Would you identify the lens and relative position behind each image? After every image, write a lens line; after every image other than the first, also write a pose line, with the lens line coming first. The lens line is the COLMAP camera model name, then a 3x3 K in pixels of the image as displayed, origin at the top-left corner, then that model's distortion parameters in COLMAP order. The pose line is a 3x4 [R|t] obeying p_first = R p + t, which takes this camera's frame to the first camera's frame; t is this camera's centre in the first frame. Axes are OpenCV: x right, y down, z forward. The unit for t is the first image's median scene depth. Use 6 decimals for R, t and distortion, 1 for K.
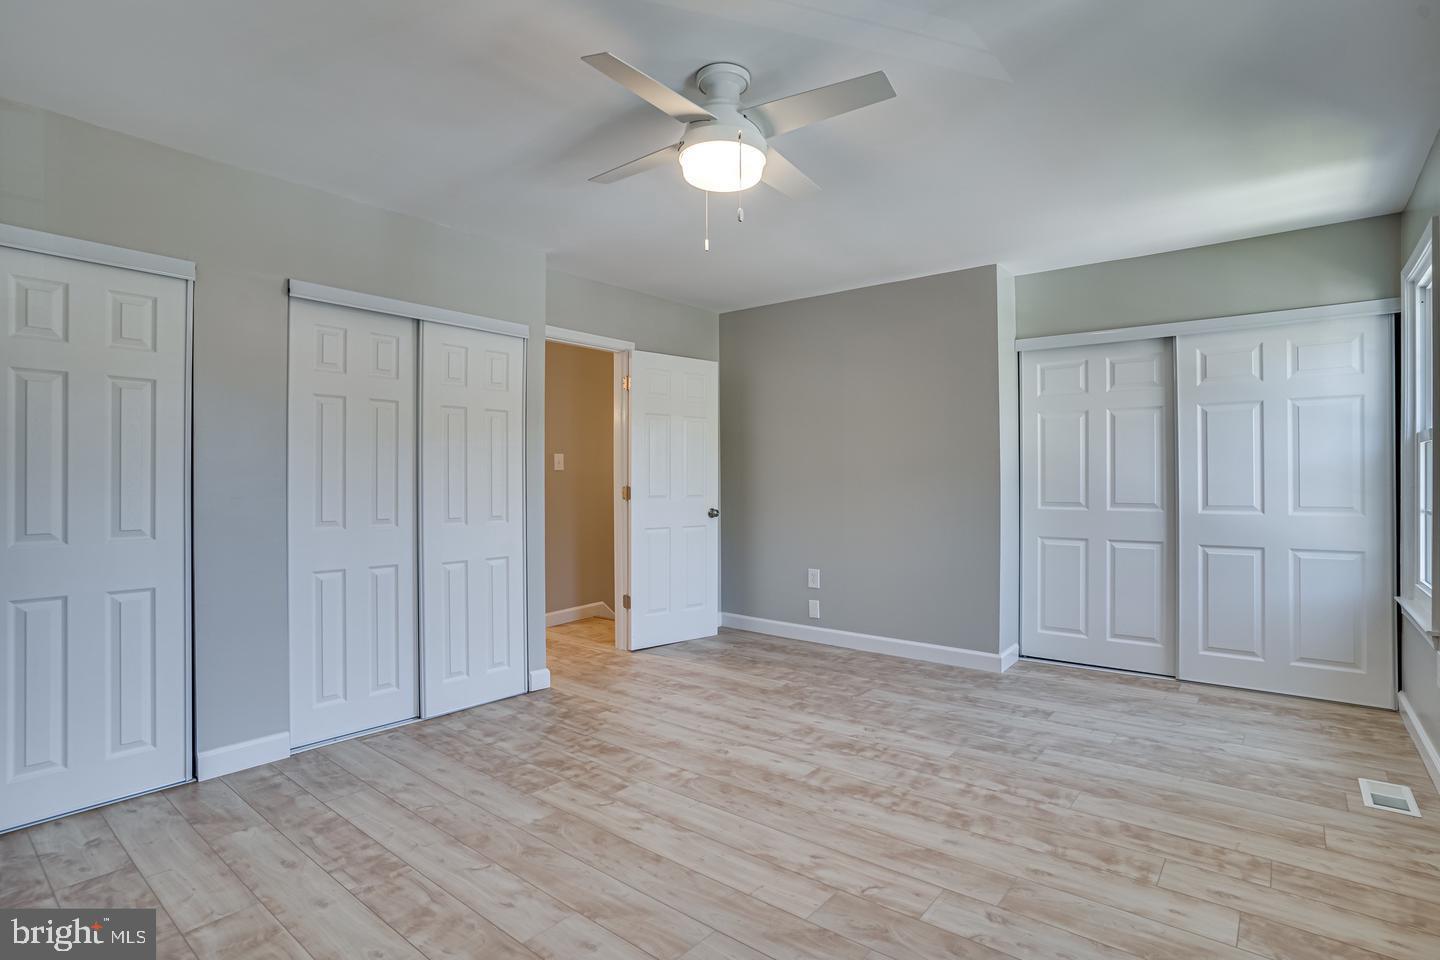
lens RADIAL K [[706.3, 0, 713.9], [0, 706.3, 482.8], [0, 0, 1]] dist [-0.071017, 0.037978]
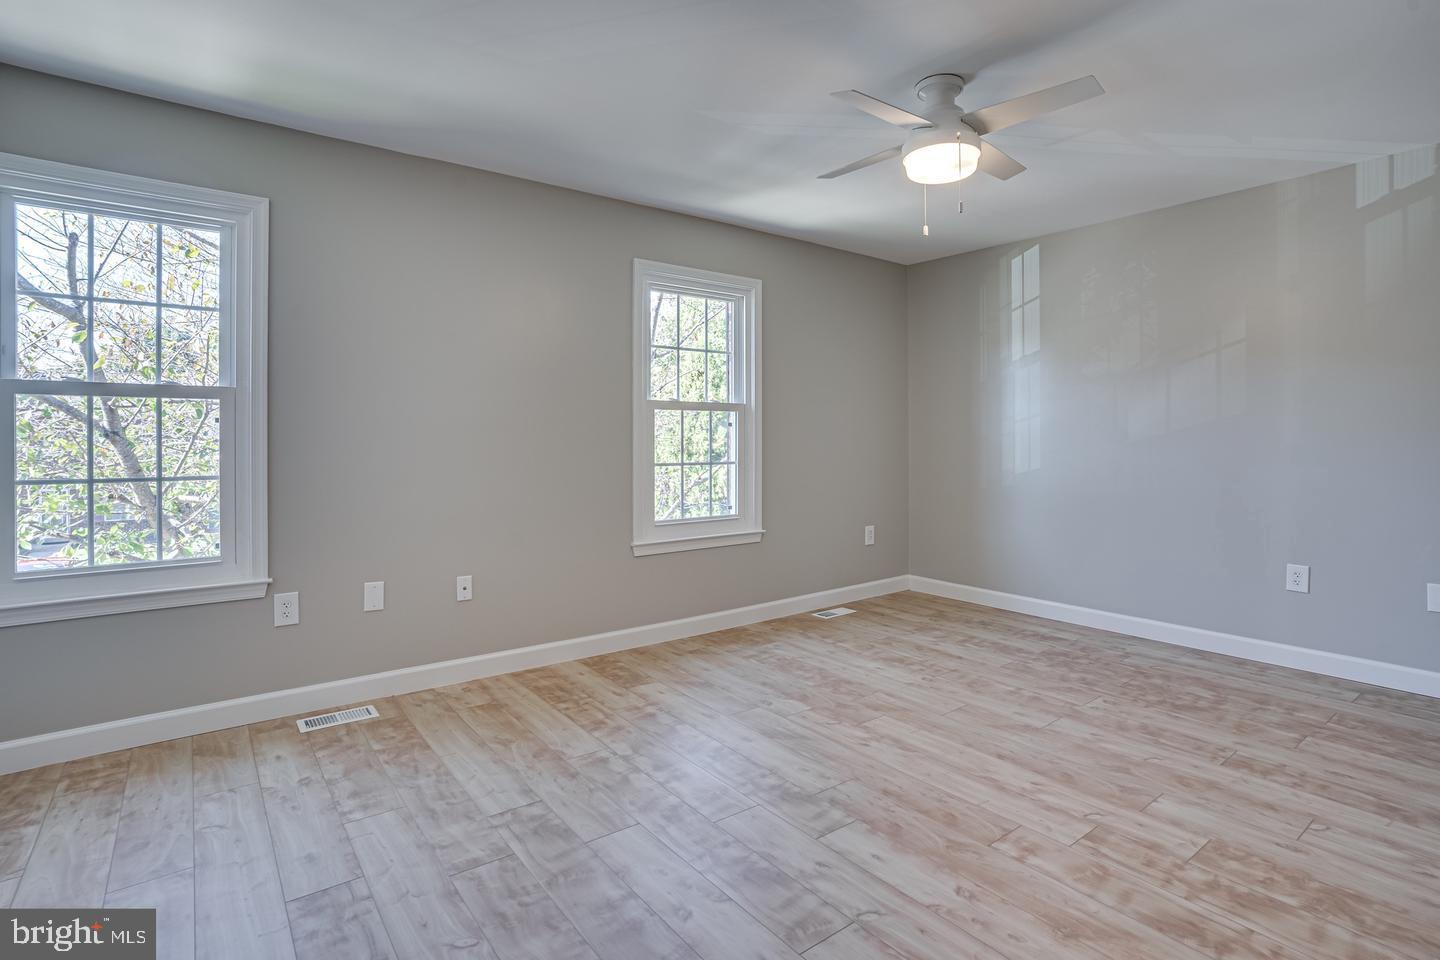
lens RADIAL K [[706.3, 0, 713.9], [0, 706.3, 482.8], [0, 0, 1]] dist [-0.071017, 0.037978]
pose [[-0.971514, -0.007904, 0.236851, 0.095853], [0.008985, 0.997497, 0.070140, -0.009922], [-0.236812, 0.070270, -0.969011, 1.807097]]
